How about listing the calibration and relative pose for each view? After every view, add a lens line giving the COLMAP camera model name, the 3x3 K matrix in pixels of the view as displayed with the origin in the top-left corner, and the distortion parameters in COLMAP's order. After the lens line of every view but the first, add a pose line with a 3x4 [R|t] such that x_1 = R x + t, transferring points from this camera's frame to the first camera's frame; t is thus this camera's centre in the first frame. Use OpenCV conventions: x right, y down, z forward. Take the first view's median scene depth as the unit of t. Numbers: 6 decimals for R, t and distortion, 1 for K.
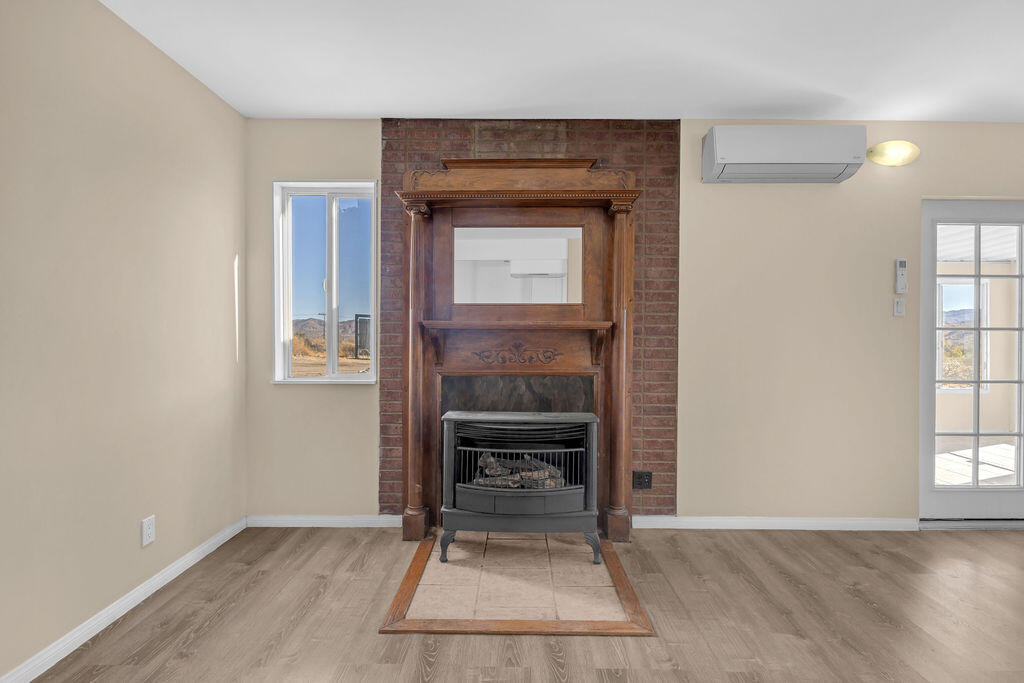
lens RADIAL K [[481.2, 0, 511.9], [0, 481.2, 338.4], [0, 0, 1]] dist [-0.002867, -0.001813]
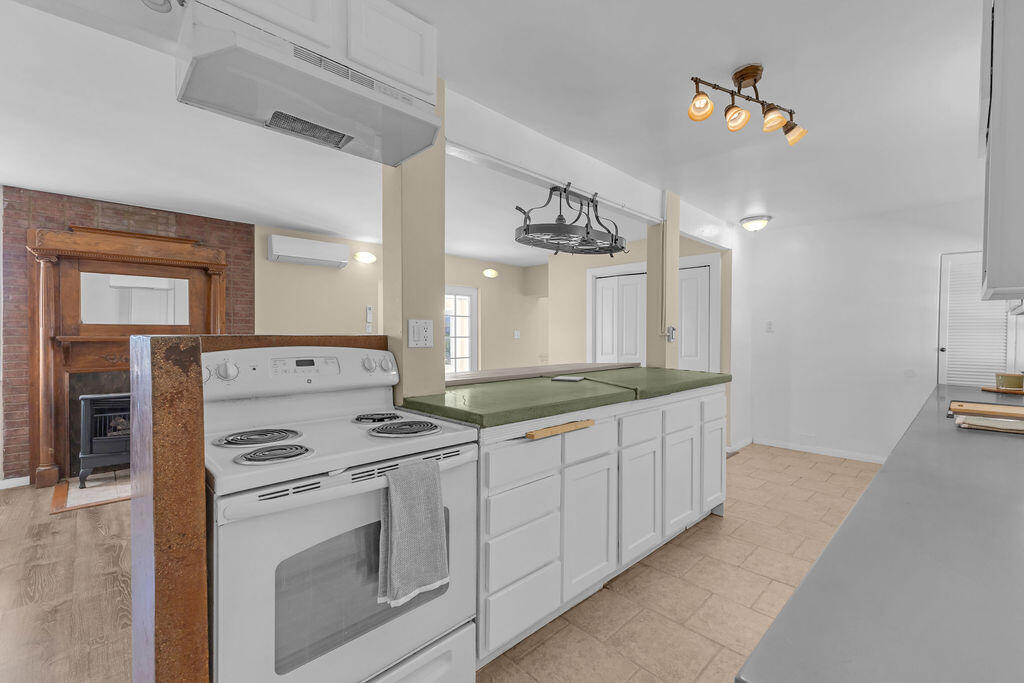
lens RADIAL K [[439.9, 0, 516.0], [0, 439.9, 339.1], [0, 0, 1]] dist [0.008477, -0.001505]
pose [[0.714613, -0.011540, 0.699425, -0.116968], [0.011980, 0.999919, 0.004257, -0.014422], [-0.699417, 0.005337, 0.714694, -0.891653]]
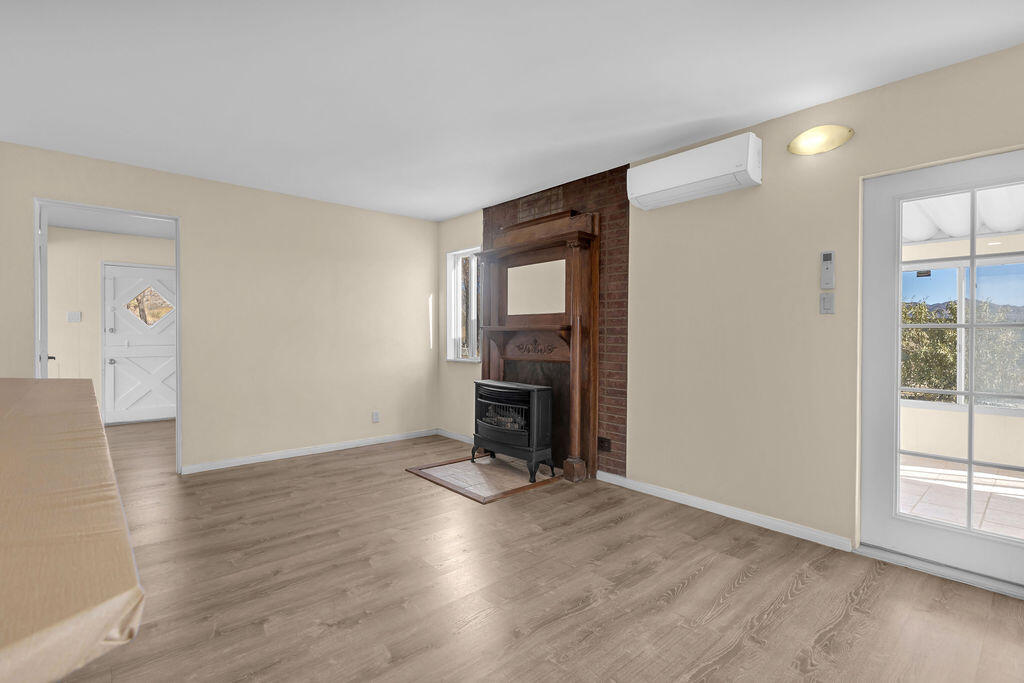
lens RADIAL K [[481.2, 0, 514.8], [0, 481.2, 339.8], [0, 0, 1]] dist [-0.002867, -0.001813]
pose [[0.673669, 0.006026, -0.739009, 1.081228], [-0.011024, 0.999937, -0.001895, 0.013218], [0.738951, 0.009423, 0.673693, -0.069746]]
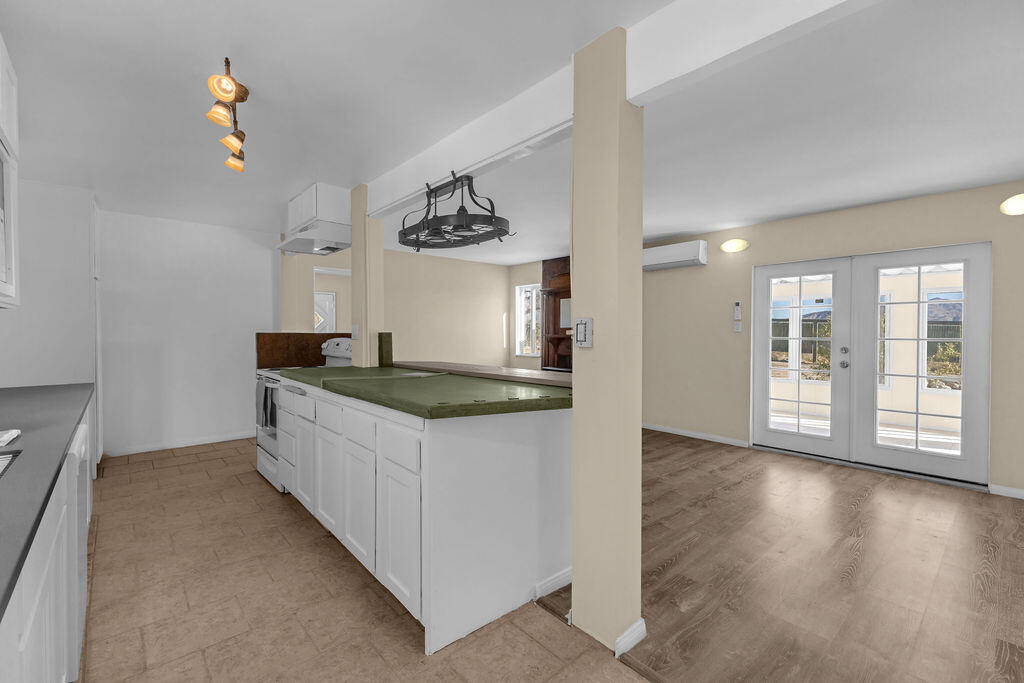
lens RADIAL K [[439.9, 0, 514.6], [0, 439.9, 337.6], [0, 0, 1]] dist [0.008477, -0.001505]
pose [[0.667705, 0.005313, -0.744407, 1.502439], [-0.010911, 0.999937, -0.002651, -0.007528], [0.744346, 0.009892, 0.667721, -0.795678]]
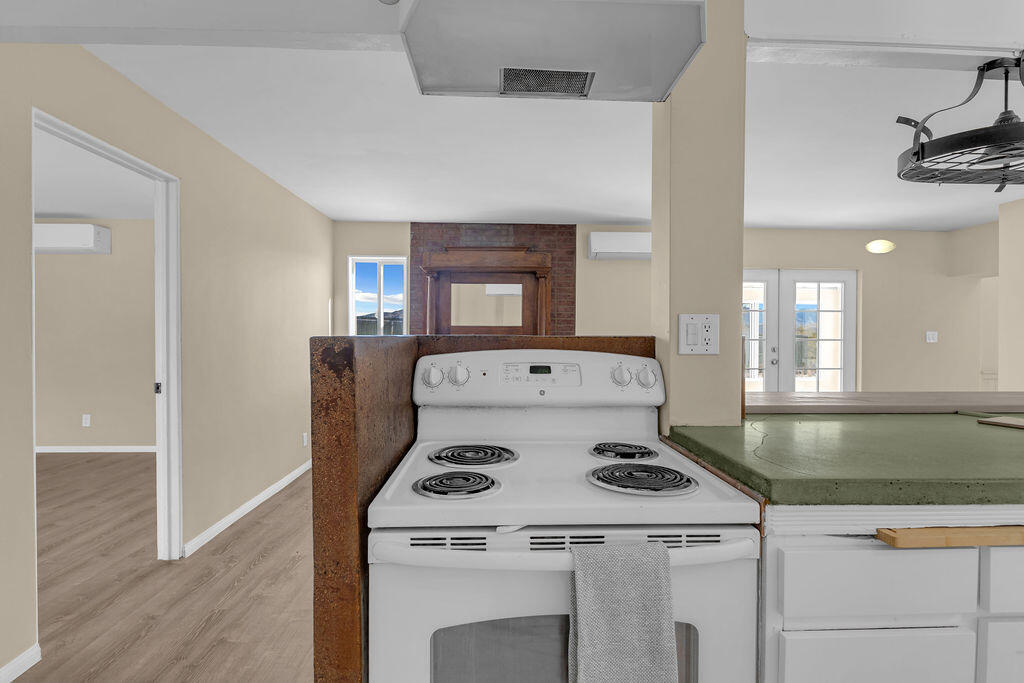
lens RADIAL K [[481.2, 0, 512.1], [0, 481.2, 338.1], [0, 0, 1]] dist [-0.002867, -0.001813]
pose [[0.999143, 0.000090, 0.041385, 0.033015], [0.000166, 0.999981, -0.006187, -0.014796], [-0.041385, 0.006189, 0.999124, -0.801661]]
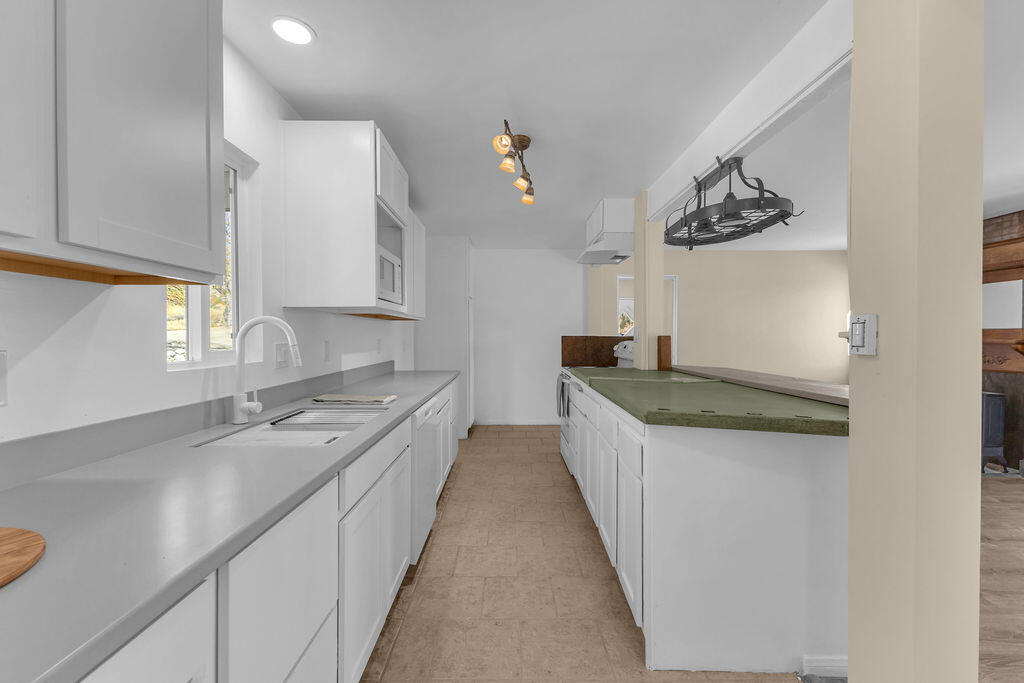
lens RADIAL K [[439.9, 0, 514.7], [0, 439.9, 337.1], [0, 0, 1]] dist [0.008477, -0.001505]
pose [[0.008130, -0.001040, -0.999966, 1.559906], [-0.019408, 0.999811, -0.001198, -0.007507], [0.999779, 0.019417, 0.008108, -0.663232]]
